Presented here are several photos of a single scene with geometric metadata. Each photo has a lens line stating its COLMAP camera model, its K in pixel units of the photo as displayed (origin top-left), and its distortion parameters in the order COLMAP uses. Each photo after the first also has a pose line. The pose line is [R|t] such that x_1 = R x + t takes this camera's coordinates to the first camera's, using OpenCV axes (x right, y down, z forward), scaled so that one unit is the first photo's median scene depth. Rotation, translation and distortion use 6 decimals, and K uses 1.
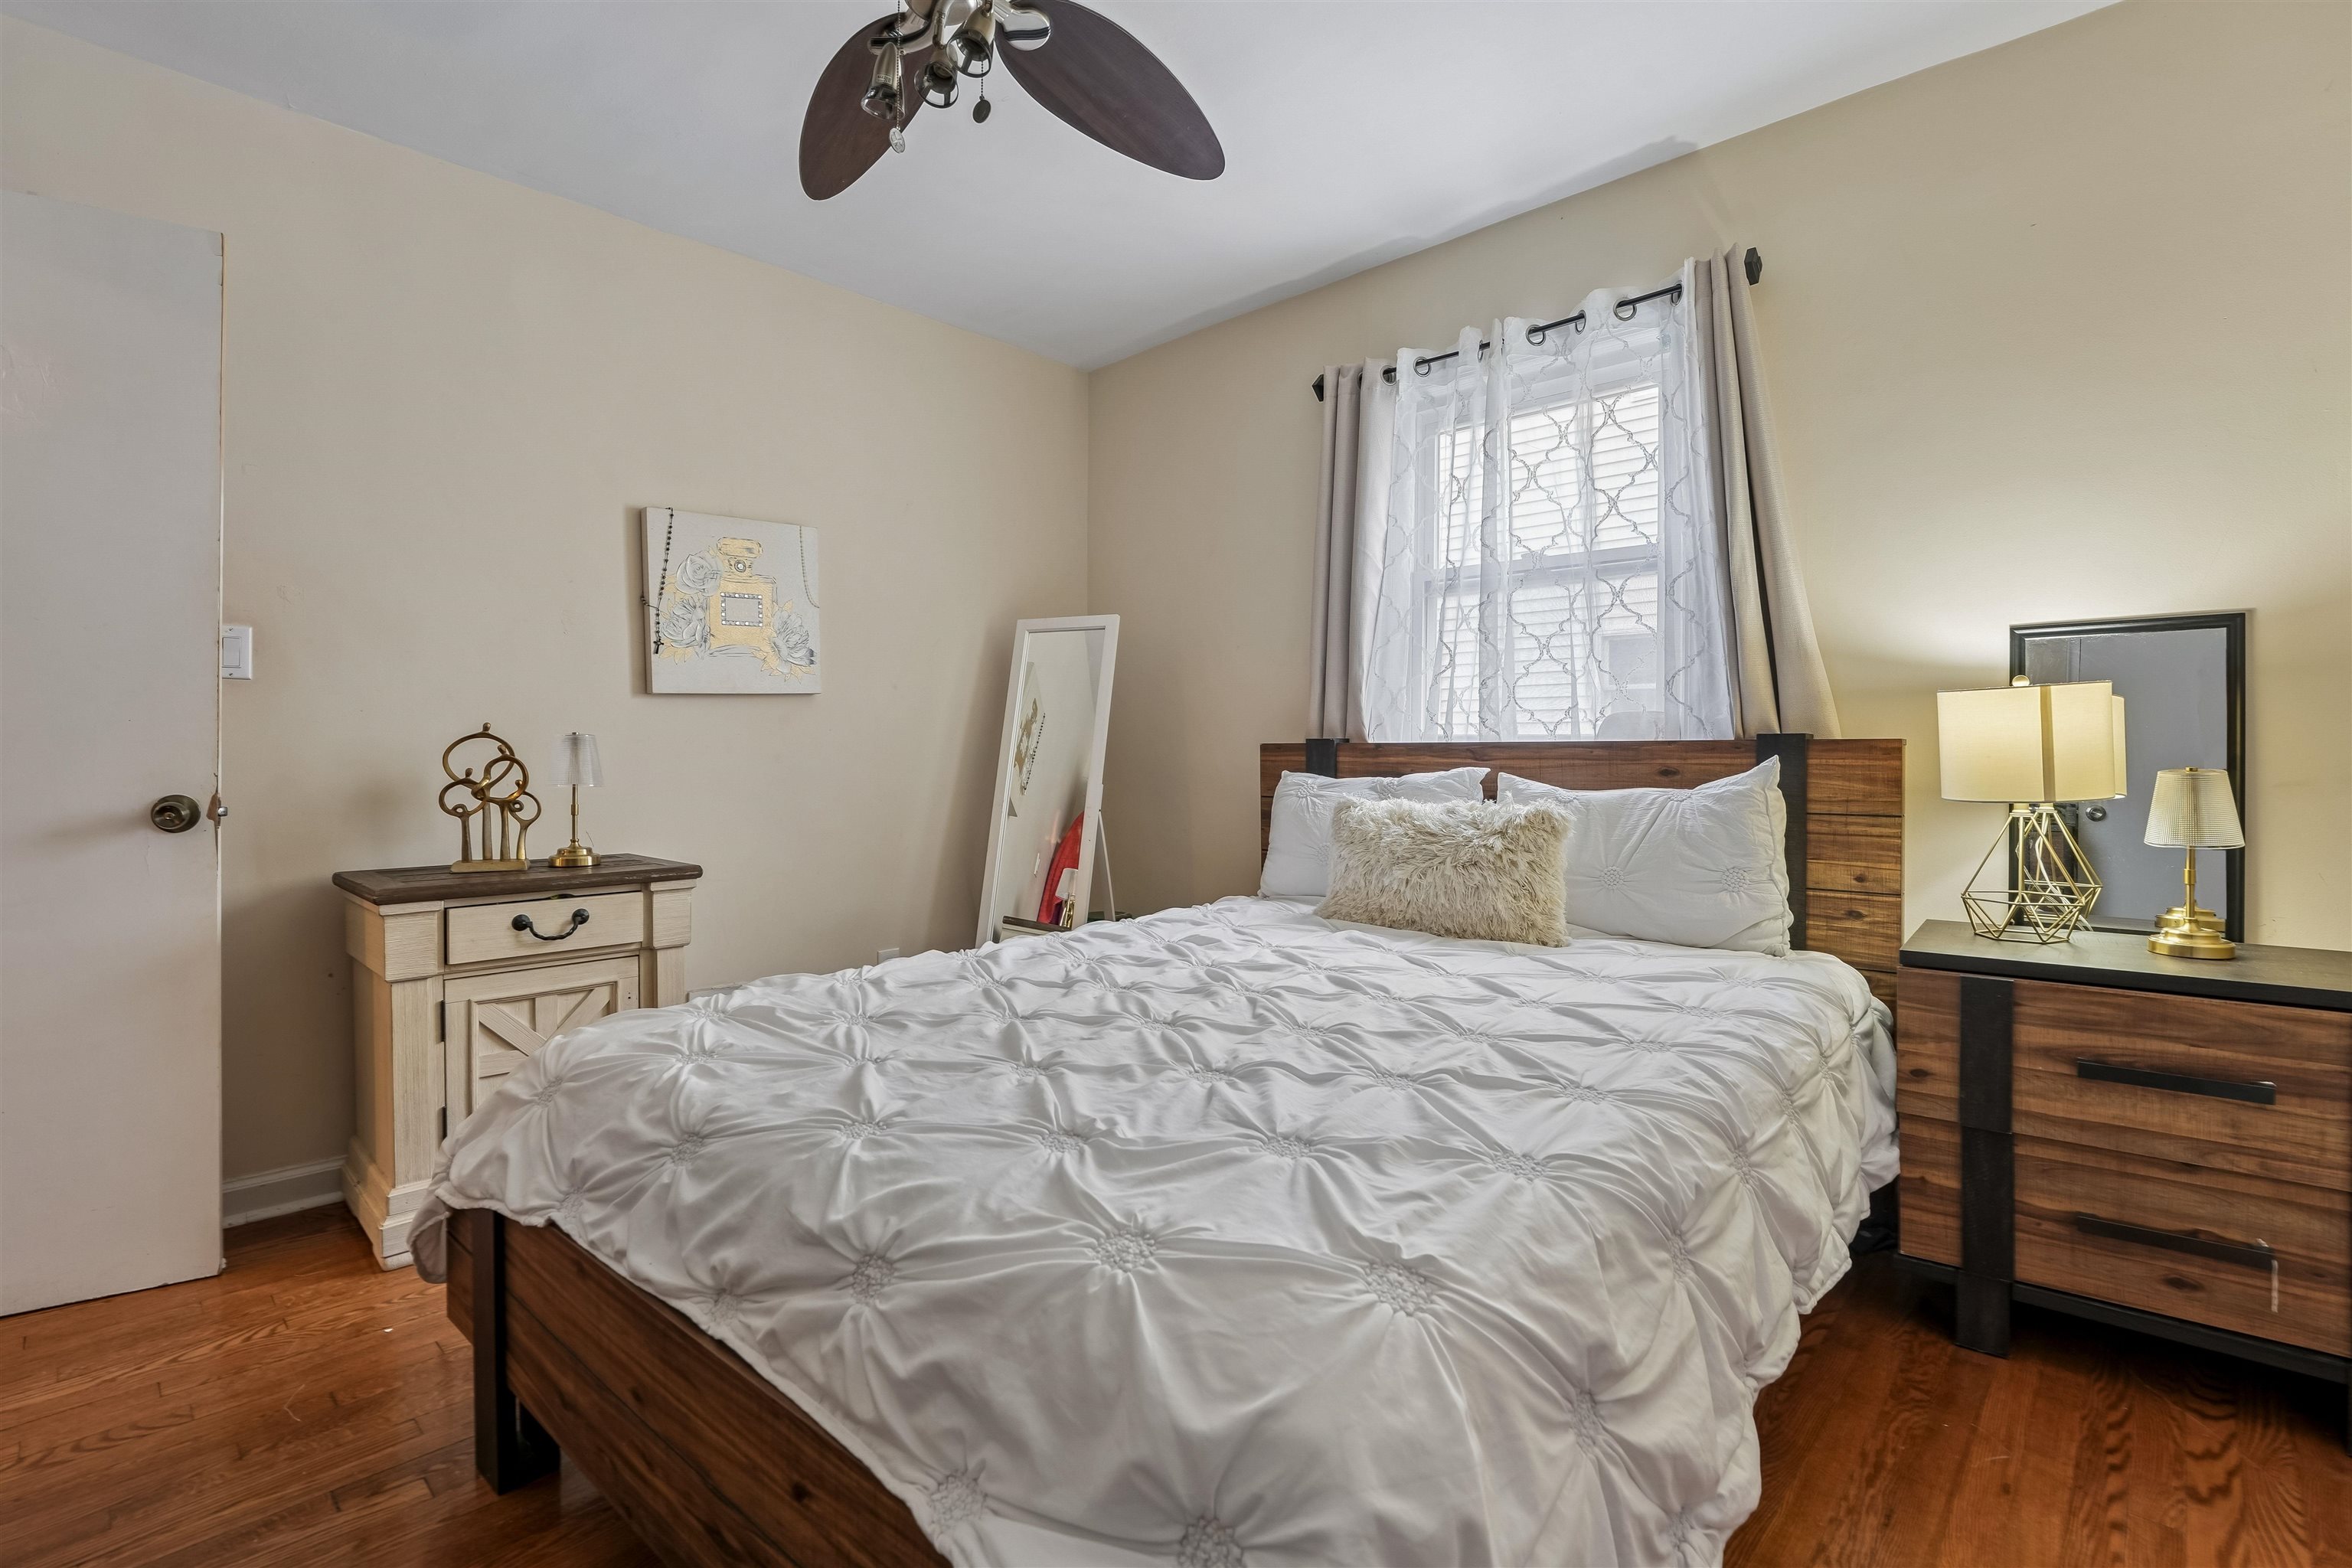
lens RADIAL K [[1027.6, 0, 1175.3], [0, 1027.6, 755.9], [0, 0, 1]] dist [-0.000697, -0.000164]
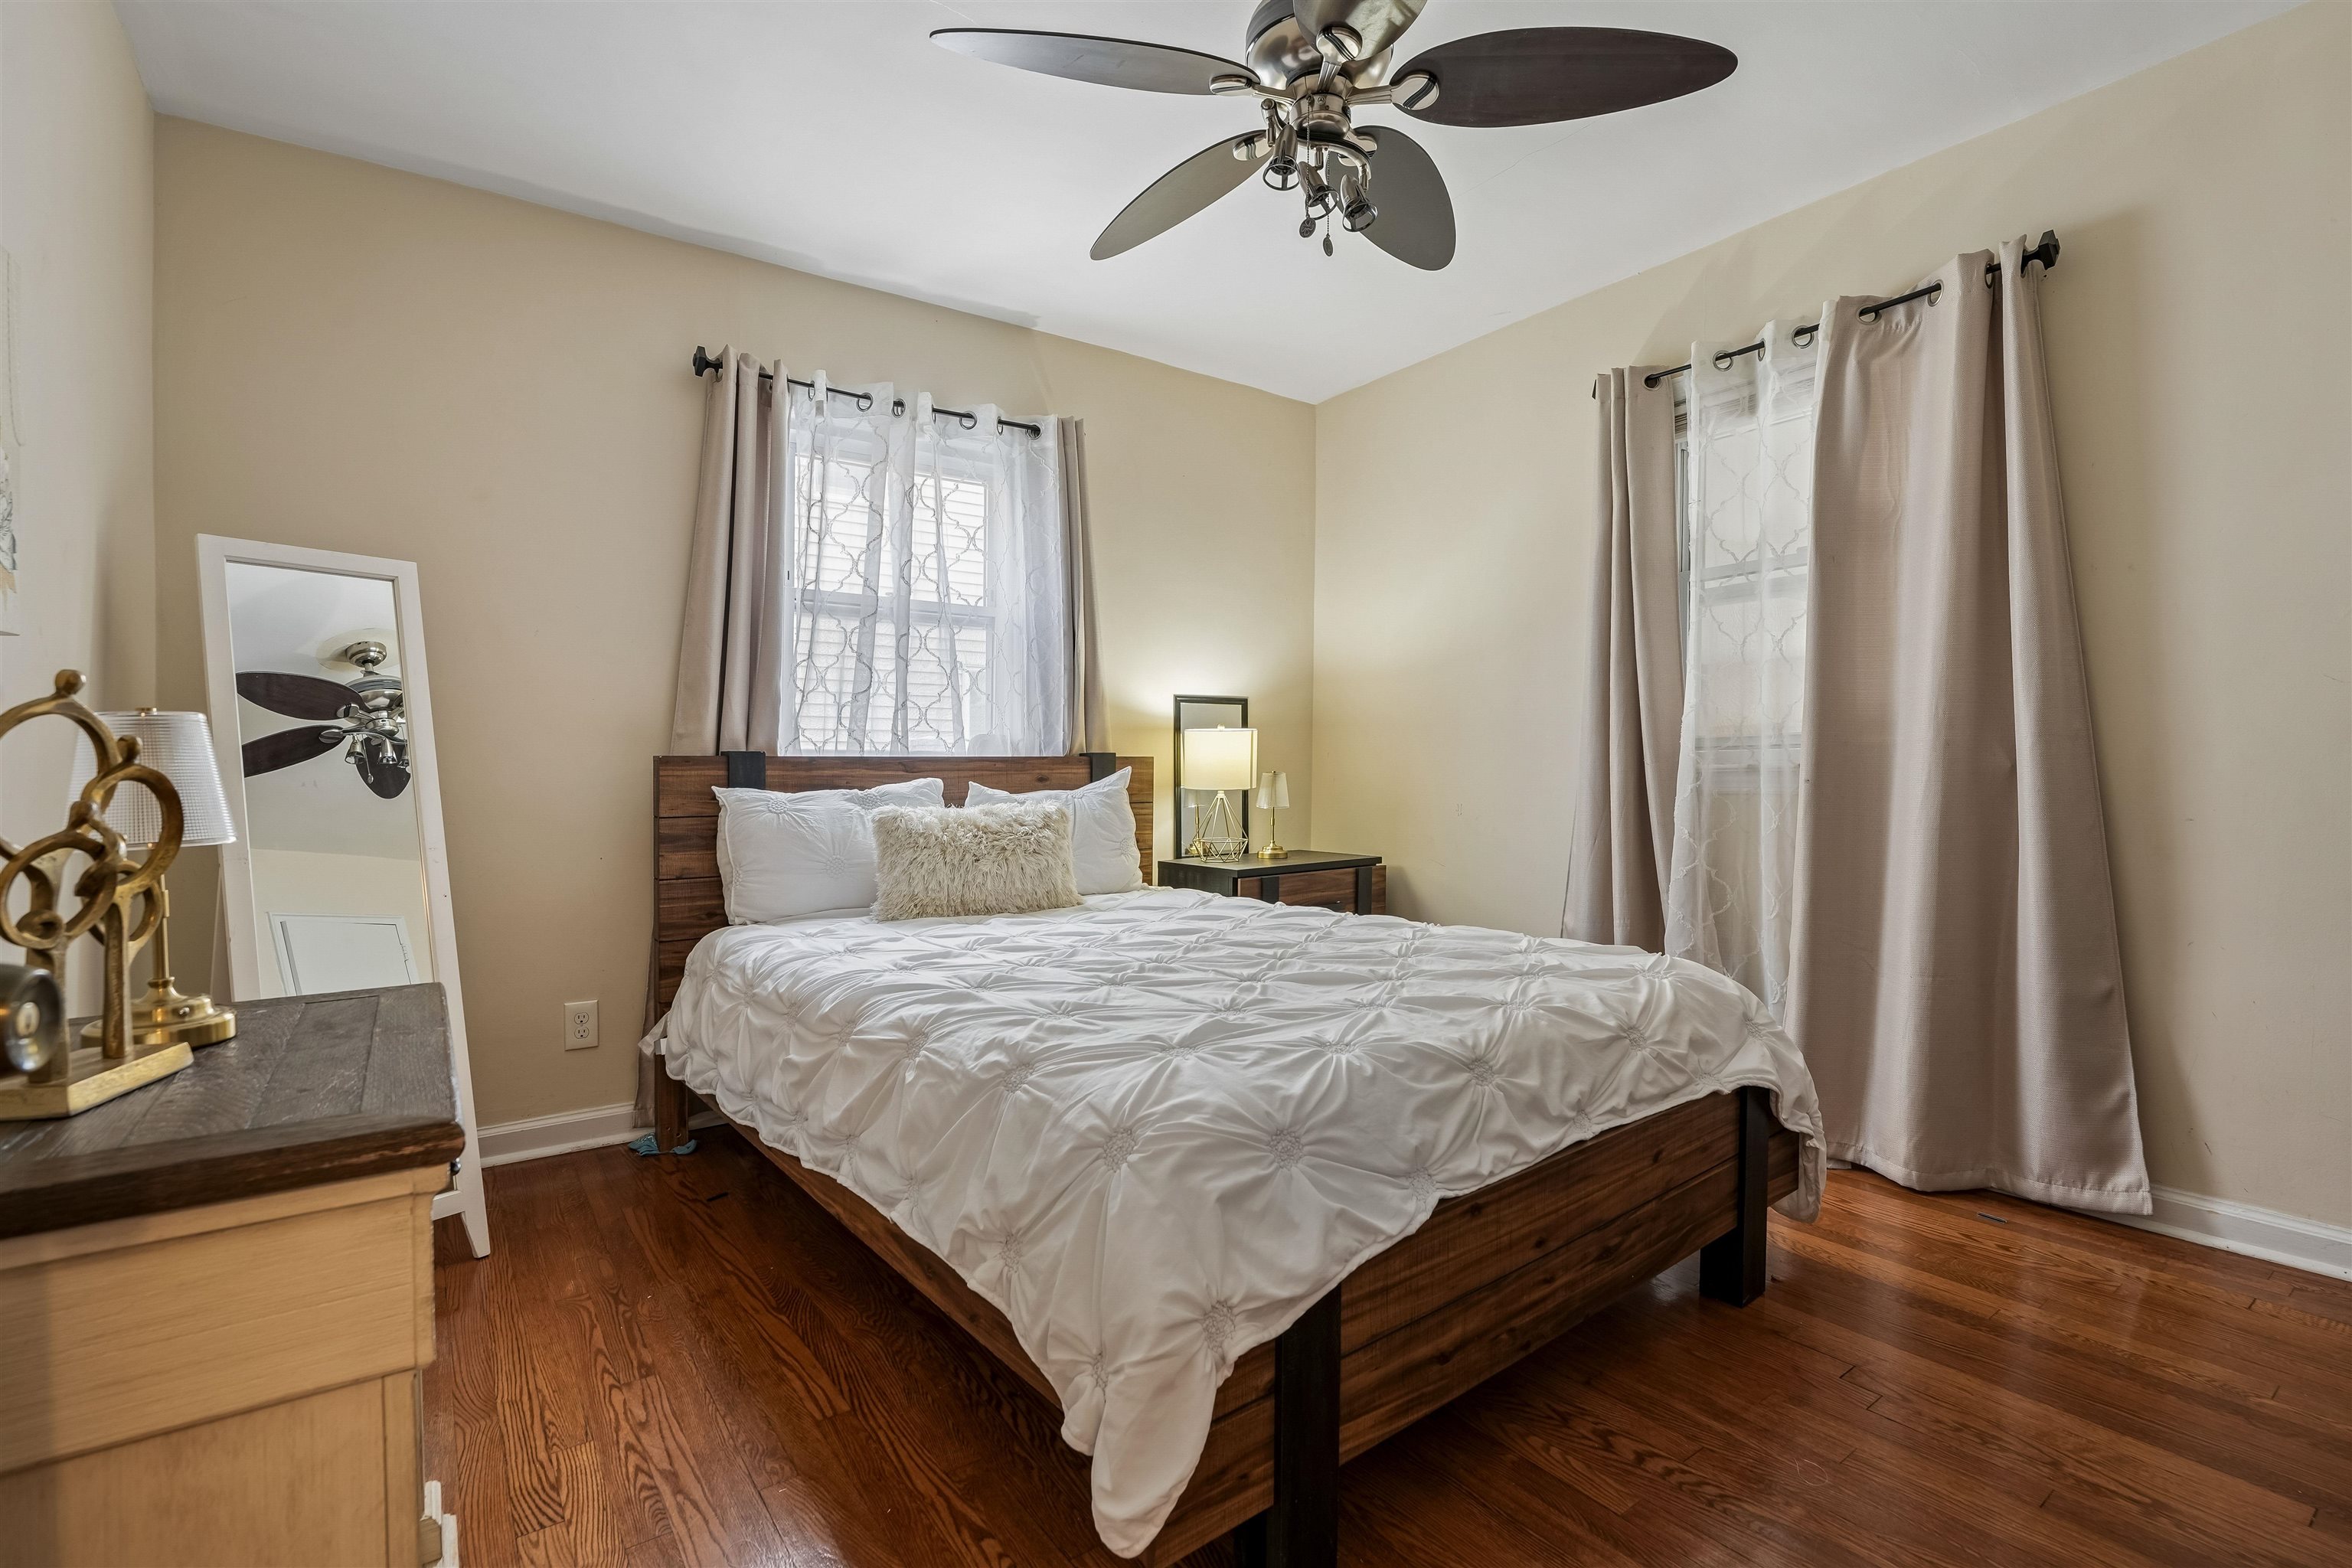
lens RADIAL K [[1052.5, 0, 1176.0], [0, 1052.5, 784.0], [0, 0, 1]] dist [0.000409, 0.000023]
pose [[0.213594, -0.017308, 0.976769, -0.821695], [0.009292, 0.999834, 0.015685, 0.001669], [-0.976878, 0.005726, 0.213719, 0.492873]]
